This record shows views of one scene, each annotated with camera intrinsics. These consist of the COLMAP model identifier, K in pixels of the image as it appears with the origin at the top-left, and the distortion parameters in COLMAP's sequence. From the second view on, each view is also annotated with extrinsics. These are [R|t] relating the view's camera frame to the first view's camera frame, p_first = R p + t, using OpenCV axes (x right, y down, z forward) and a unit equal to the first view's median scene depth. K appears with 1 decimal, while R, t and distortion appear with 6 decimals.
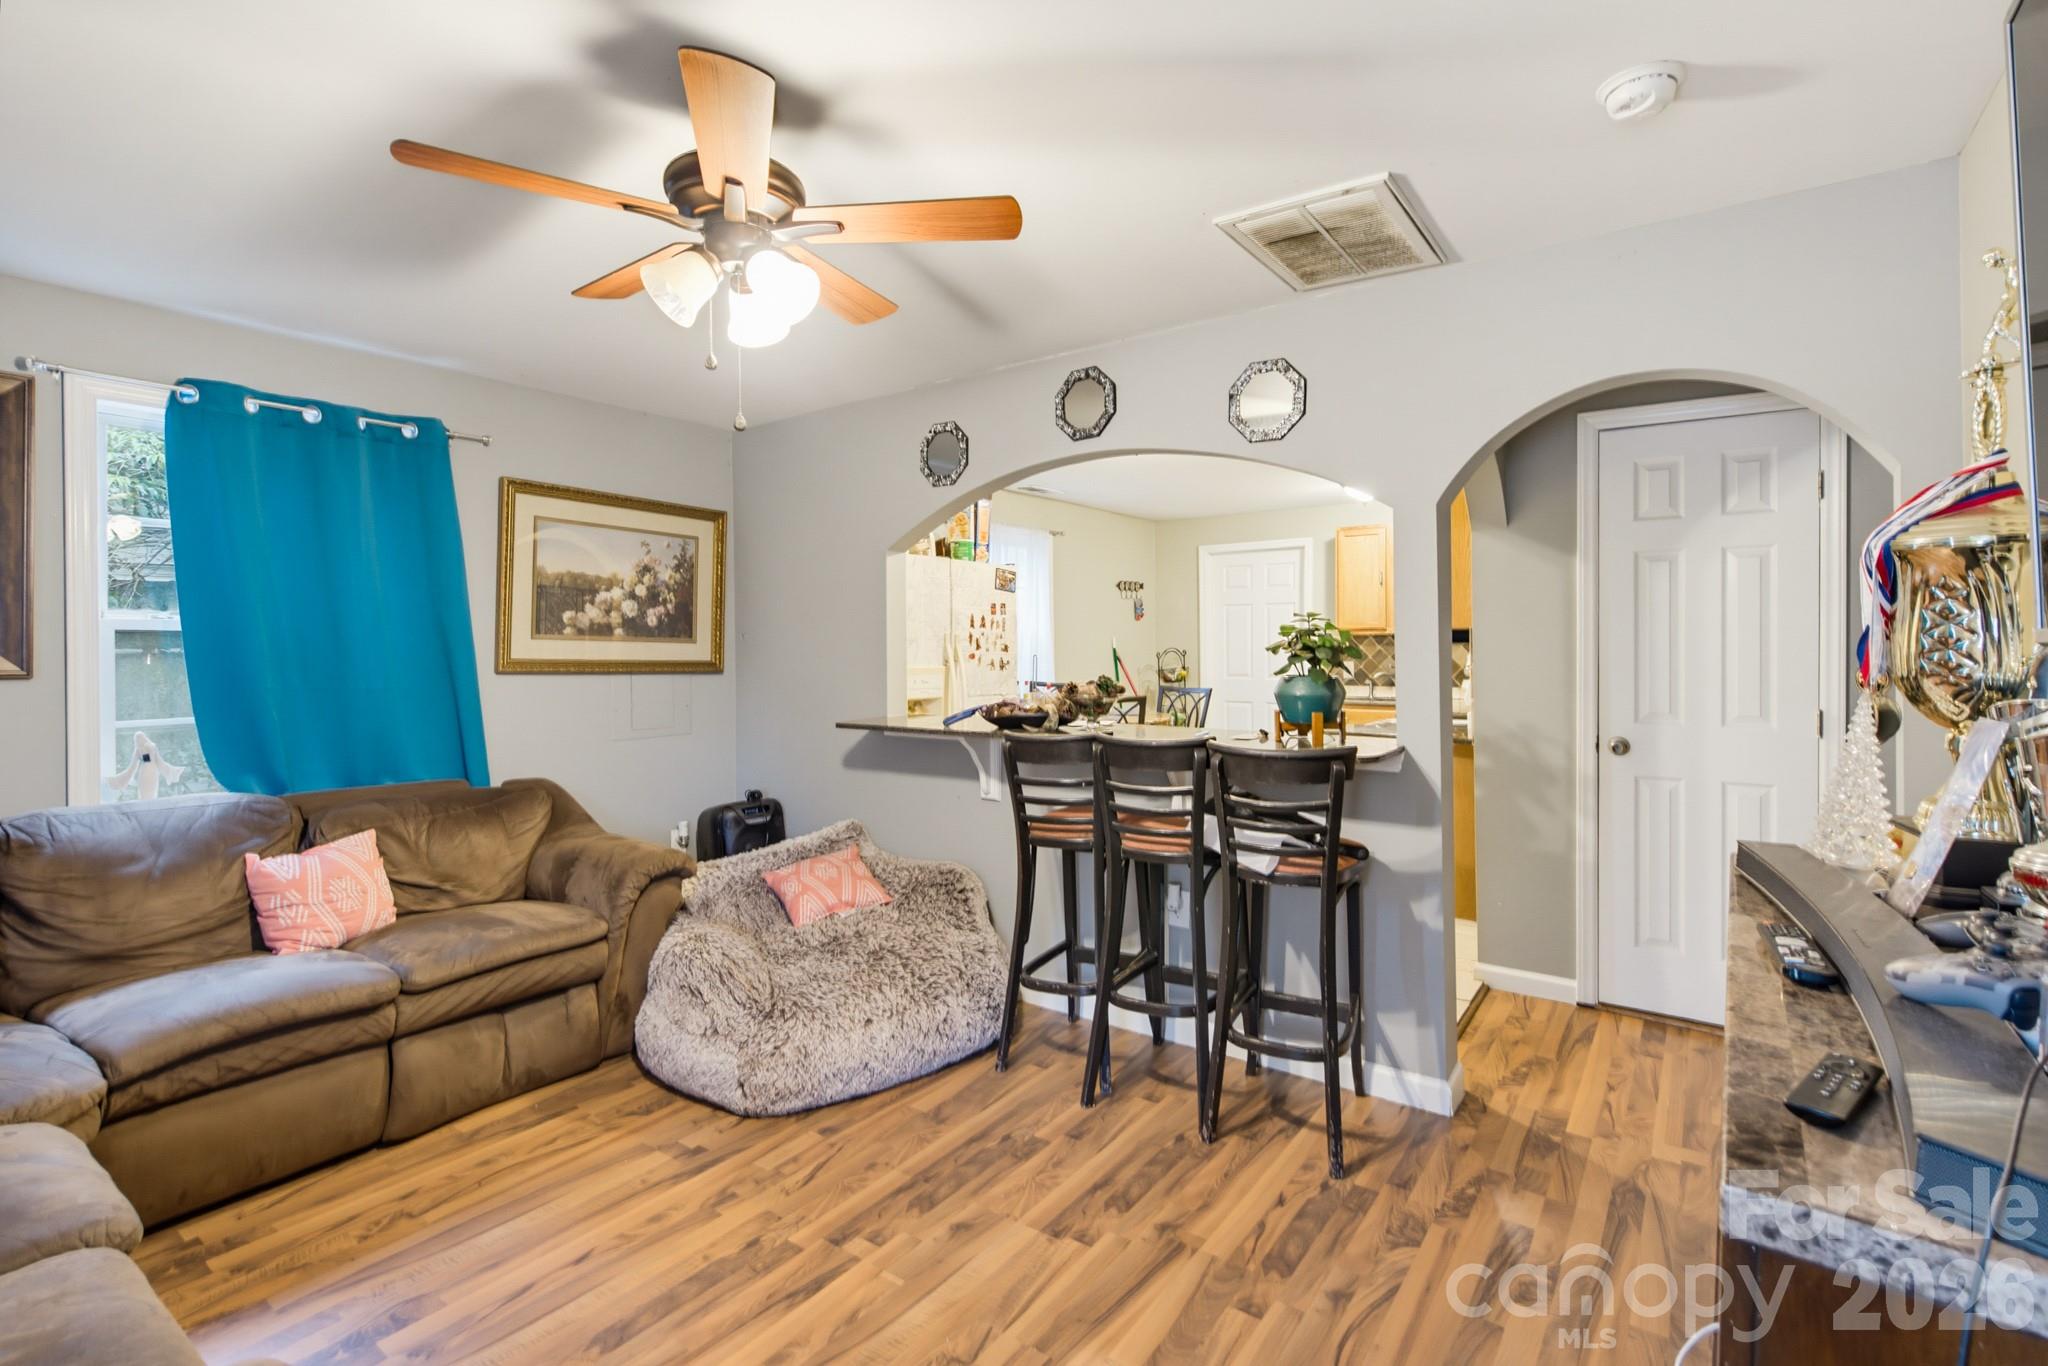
lens RADIAL K [[940.5, 0, 1029.5], [0, 940.5, 662.1], [0, 0, 1]] dist [-0.000191, 0.000039]
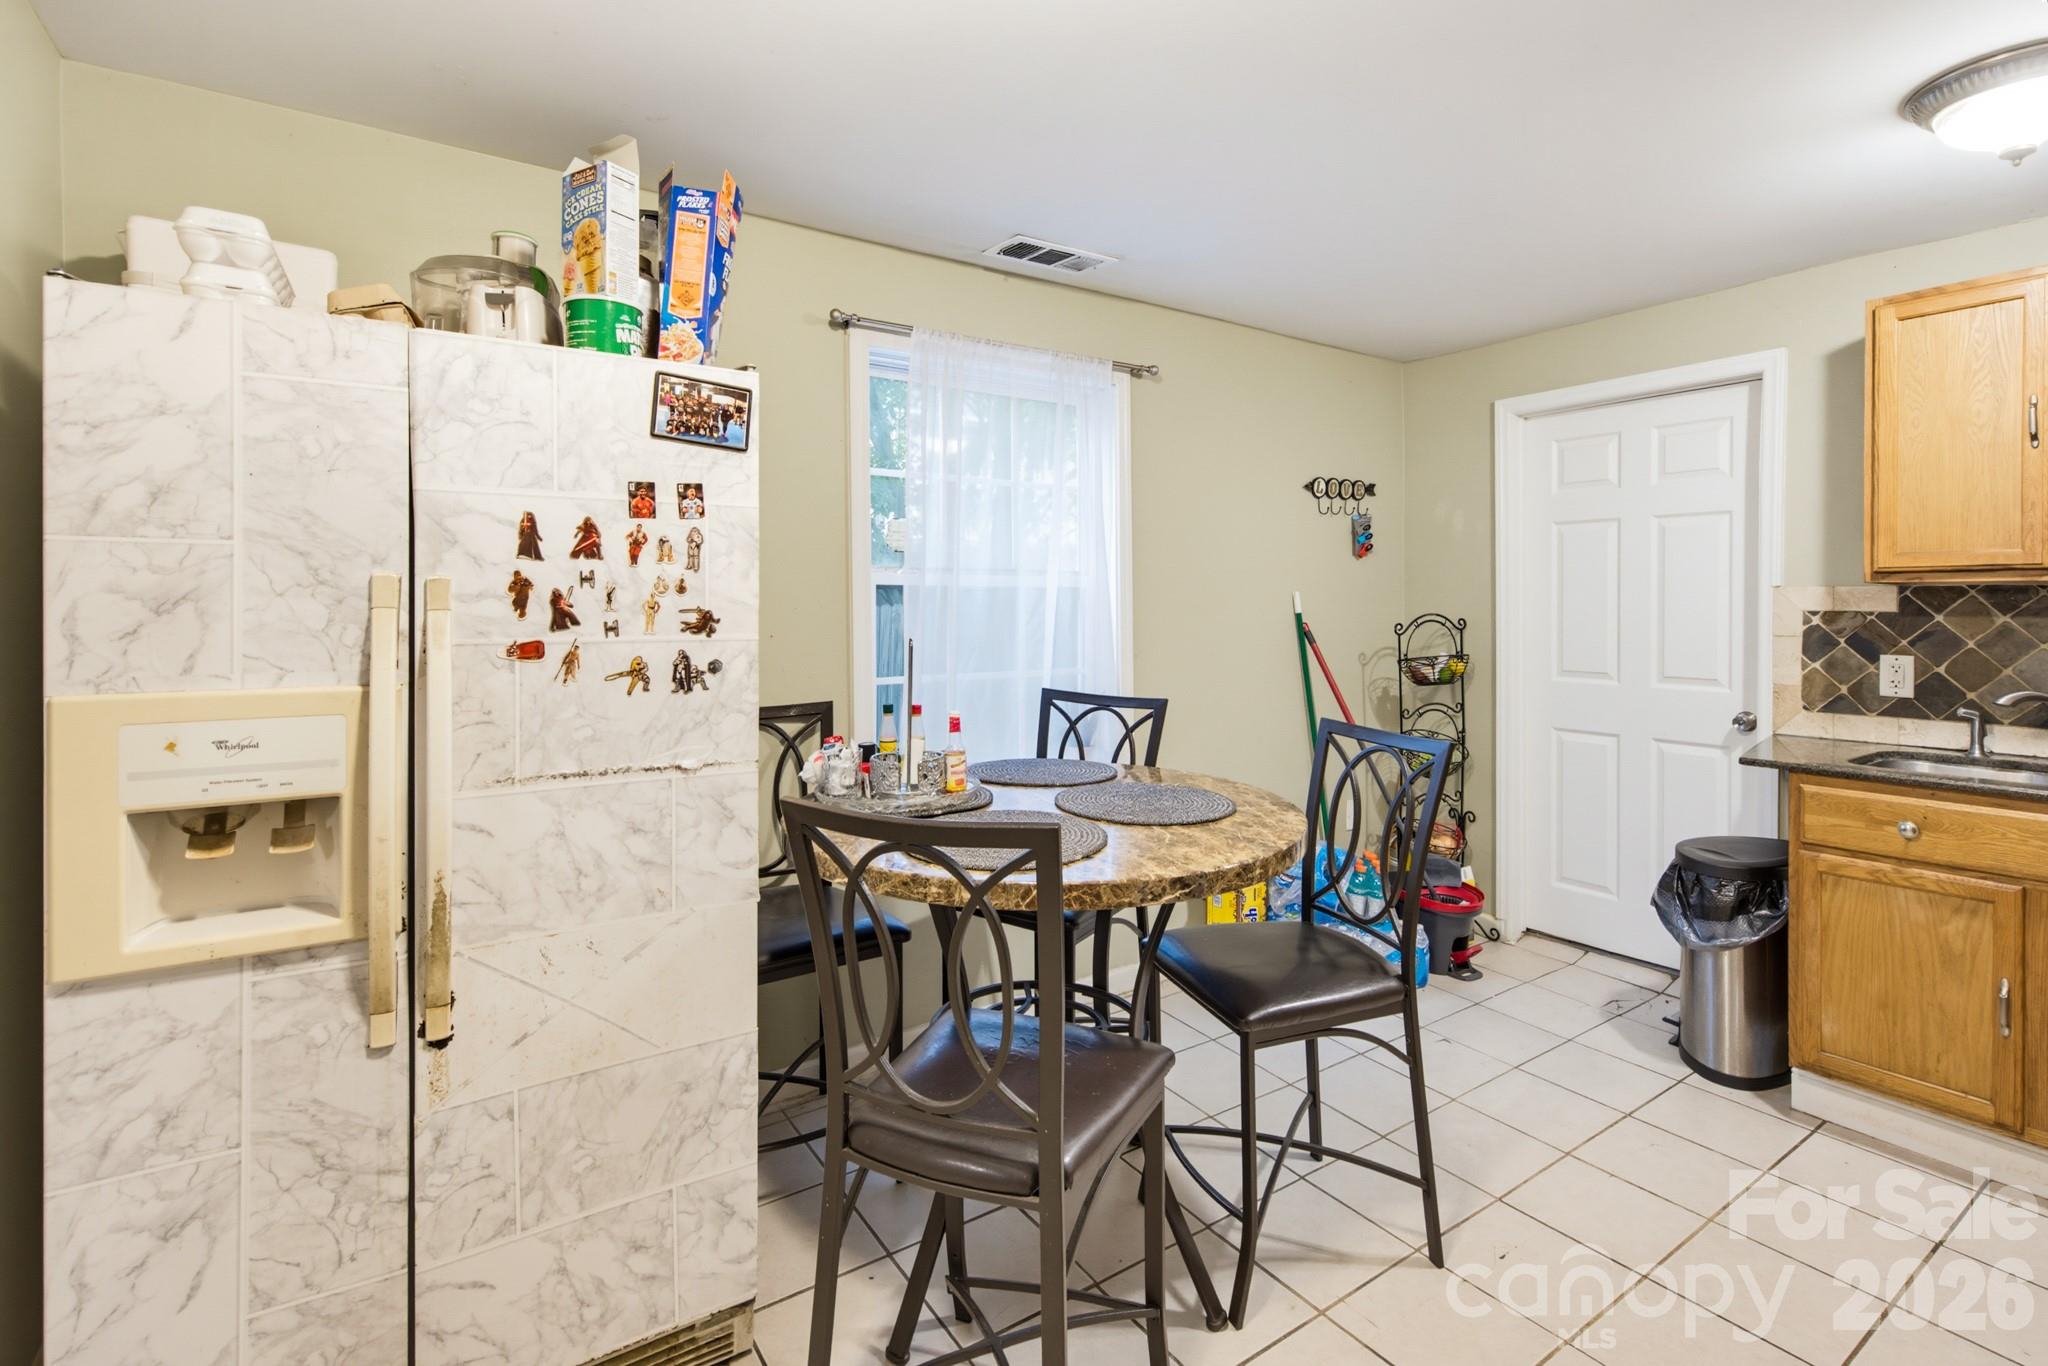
lens RADIAL K [[932.5, 0, 1017.4], [0, 932.5, 610.8], [0, 0, 1]] dist [-0.024492, 0.000220]
pose [[0.935719, 0.009279, -0.352624, 0.118522], [-0.011365, 0.999928, -0.003847, -0.012049], [0.352563, 0.007608, 0.935757, 0.468729]]
